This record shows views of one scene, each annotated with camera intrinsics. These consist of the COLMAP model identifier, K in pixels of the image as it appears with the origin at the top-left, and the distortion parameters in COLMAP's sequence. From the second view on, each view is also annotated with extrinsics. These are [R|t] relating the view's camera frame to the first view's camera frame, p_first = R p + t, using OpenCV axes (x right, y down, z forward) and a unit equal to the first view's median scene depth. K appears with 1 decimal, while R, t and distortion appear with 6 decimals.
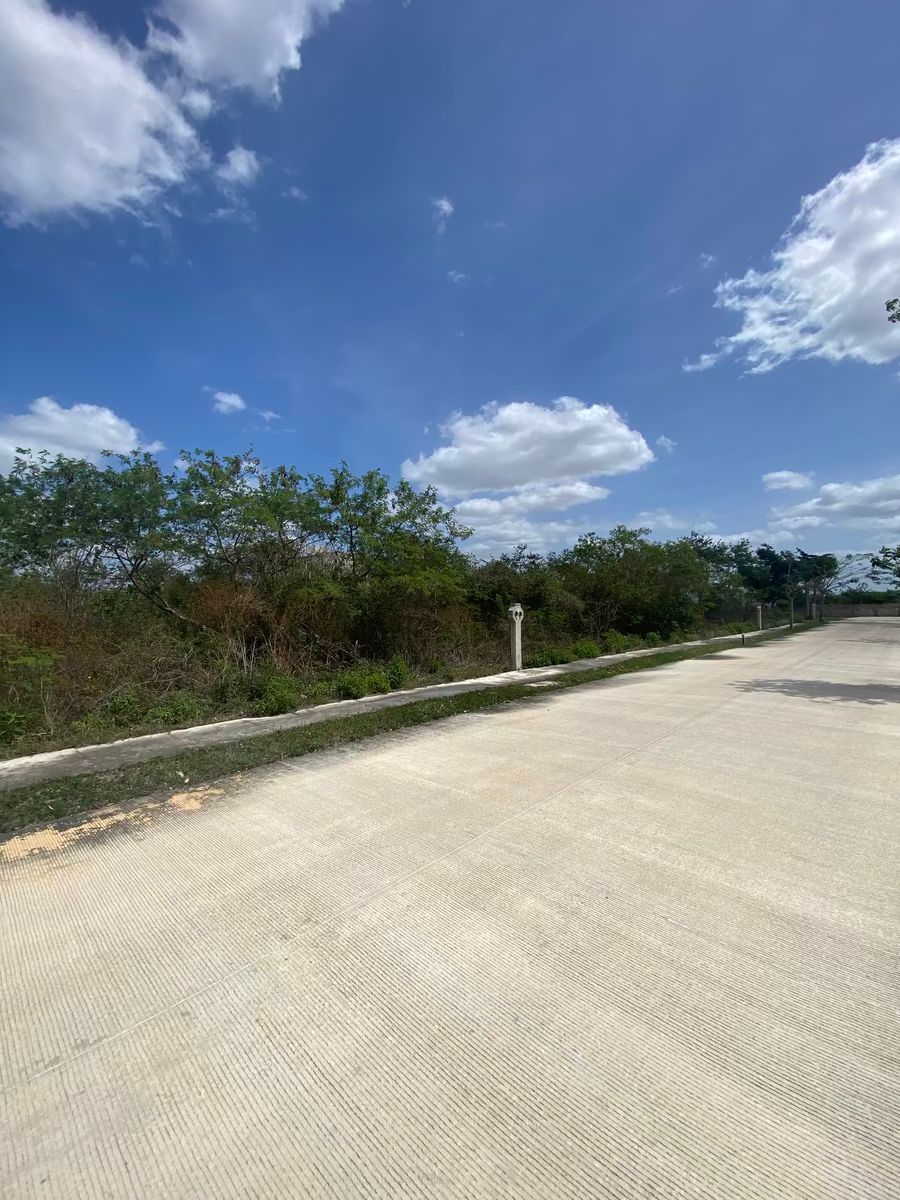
lens RADIAL K [[482.0, 0, 450.0], [0, 482.0, 600.0], [0, 0, 1]] dist [0.028509, -0.021677]
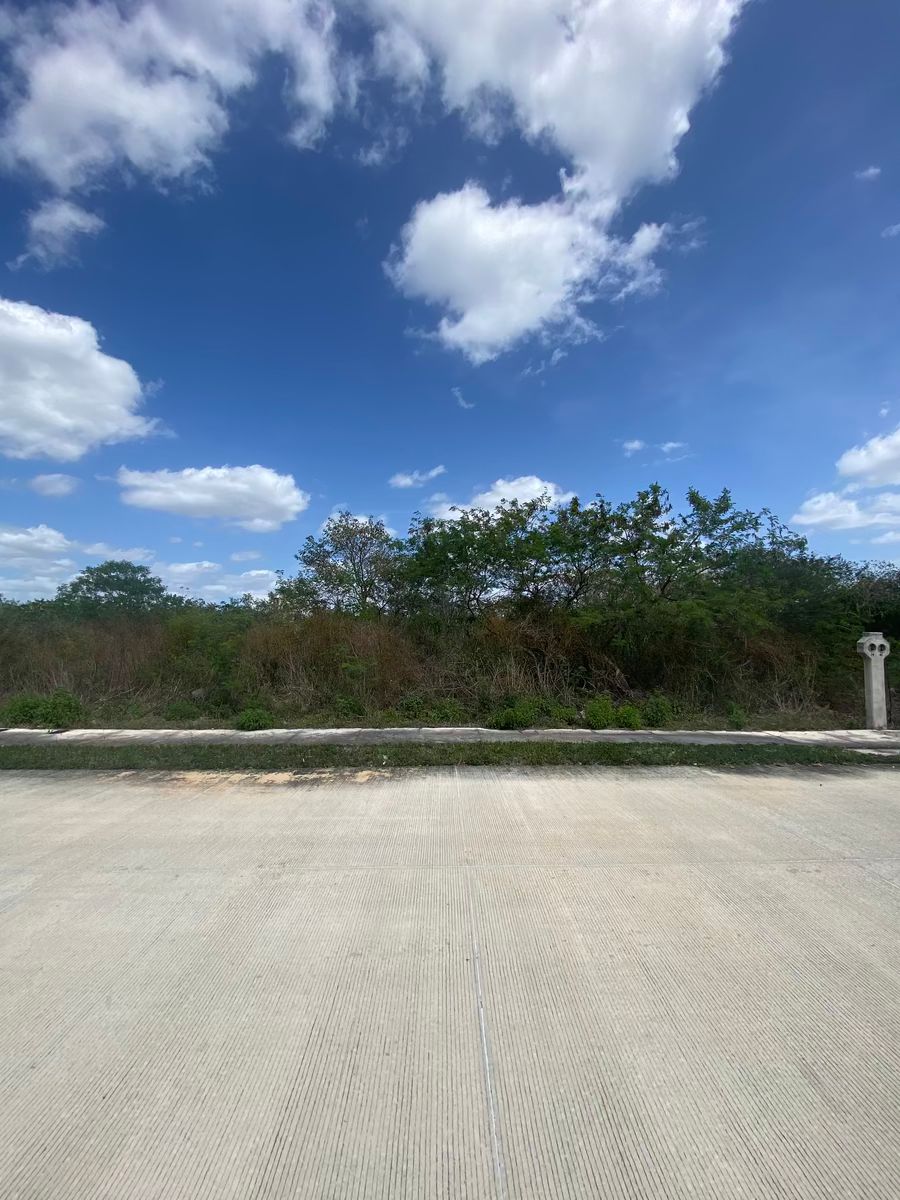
lens RADIAL K [[485.4, 0, 450.0], [0, 485.4, 600.0], [0, 0, 1]] dist [0.011690, -0.017170]
pose [[0.705680, -0.040341, -0.707381, 0.324566], [-0.000247, 0.998364, -0.057182, 0.001405], [0.708531, 0.040526, 0.704515, 0.109872]]
